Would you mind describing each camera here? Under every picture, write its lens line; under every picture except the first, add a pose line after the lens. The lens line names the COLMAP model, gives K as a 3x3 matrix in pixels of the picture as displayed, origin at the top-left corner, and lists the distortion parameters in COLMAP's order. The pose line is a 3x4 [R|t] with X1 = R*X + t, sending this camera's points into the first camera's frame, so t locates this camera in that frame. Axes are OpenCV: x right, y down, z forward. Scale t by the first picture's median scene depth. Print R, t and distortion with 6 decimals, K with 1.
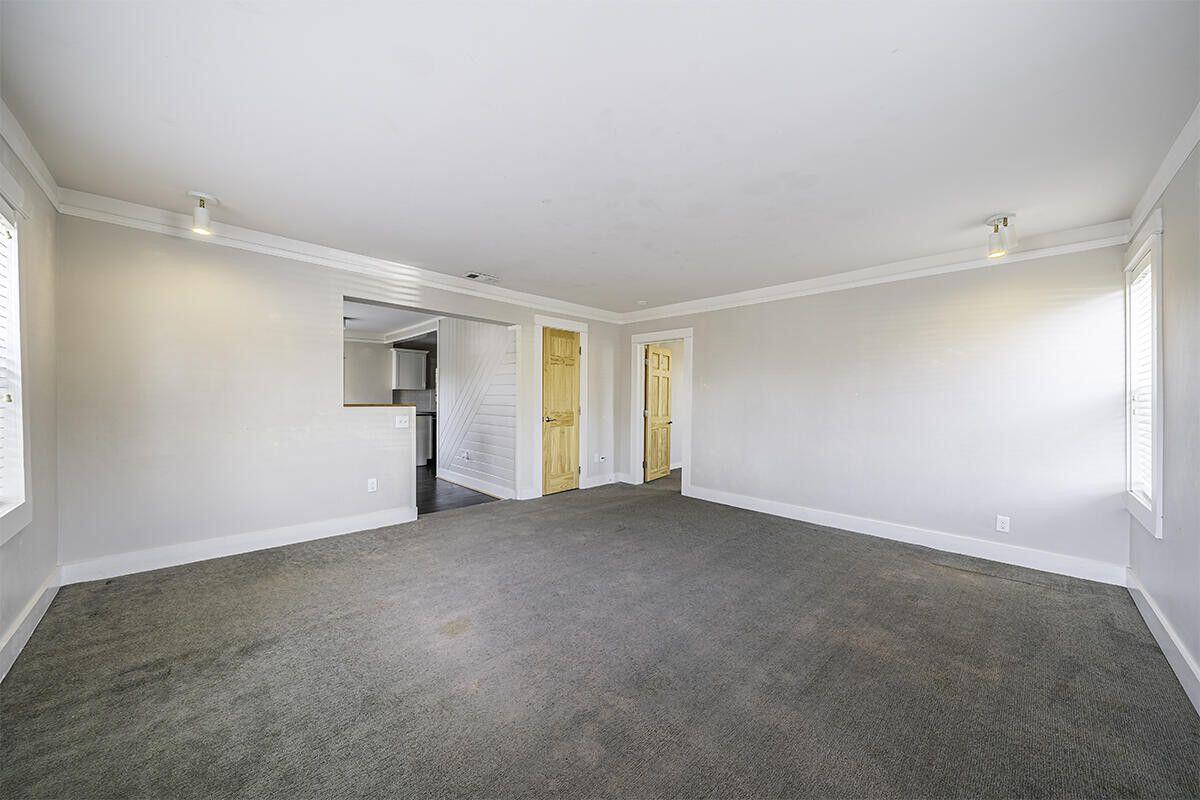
lens RADIAL K [[413.1, 0, 596.8], [0, 413.1, 402.2], [0, 0, 1]] dist [0.000104, -0.000011]
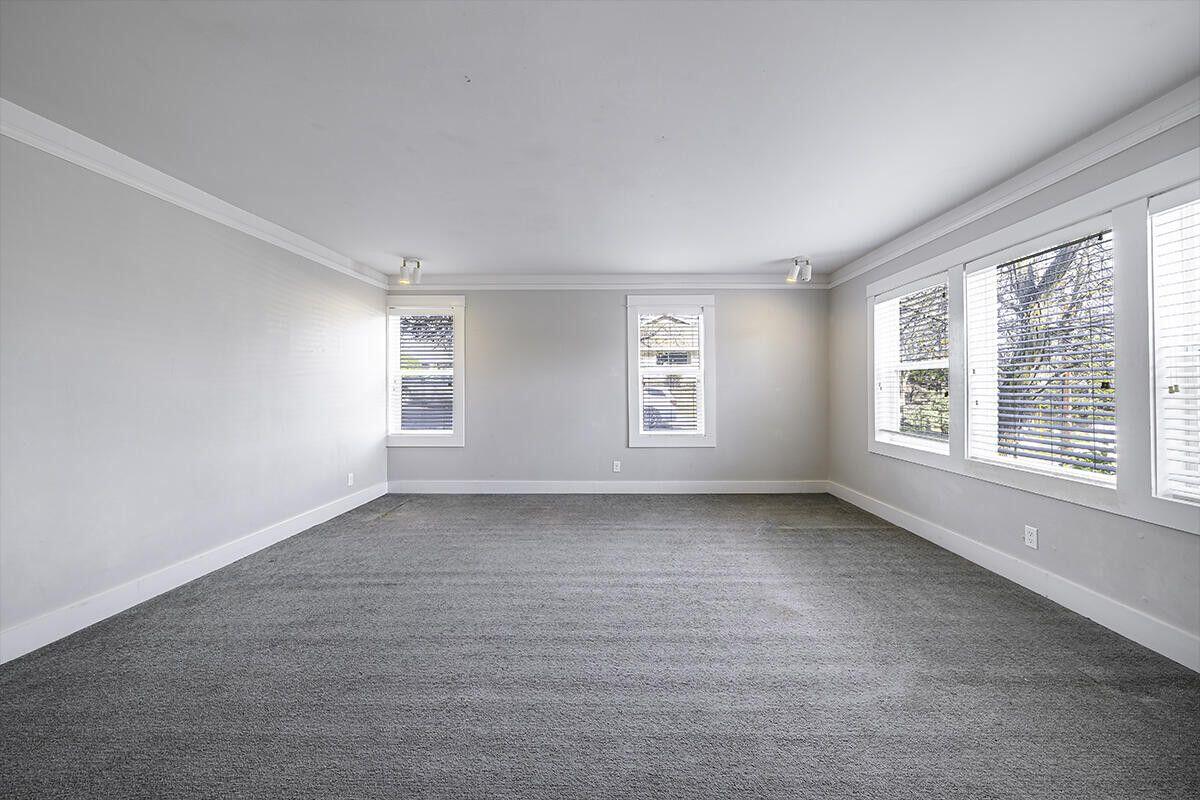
lens RADIAL K [[411.8, 0, 620.5], [0, 411.8, 379.7], [0, 0, 1]] dist [-0.002998, -0.000144]
pose [[-0.714127, -0.002598, 0.700011, -0.355687], [-0.005493, 0.999983, -0.001892, -0.004644], [-0.699994, -0.005197, -0.714130, 0.940425]]
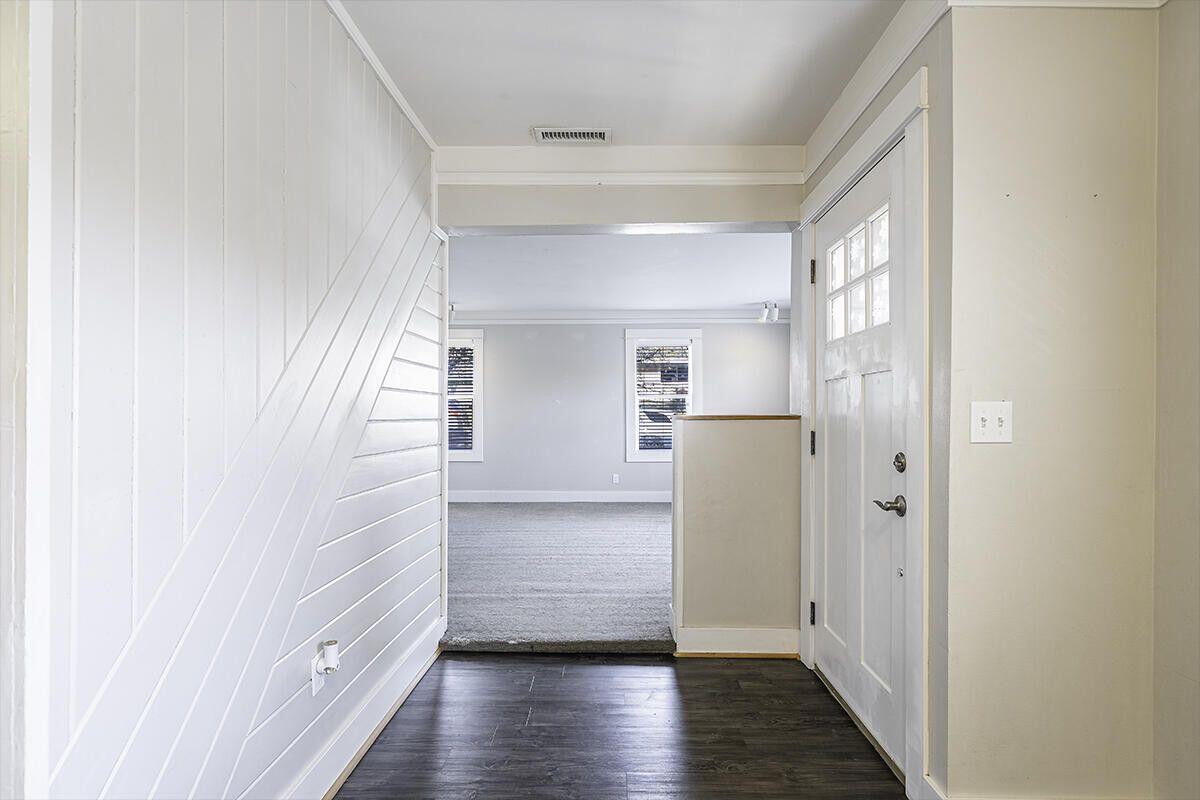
lens RADIAL K [[609.6, 0, 600.9], [0, 609.6, 414.7], [0, 0, 1]] dist [0.001419, 0.000175]
pose [[-0.702558, -0.019217, 0.711367, -0.843972], [-0.007152, 0.999776, 0.019945, -0.007637], [-0.711590, 0.008925, -0.702538, 1.472454]]
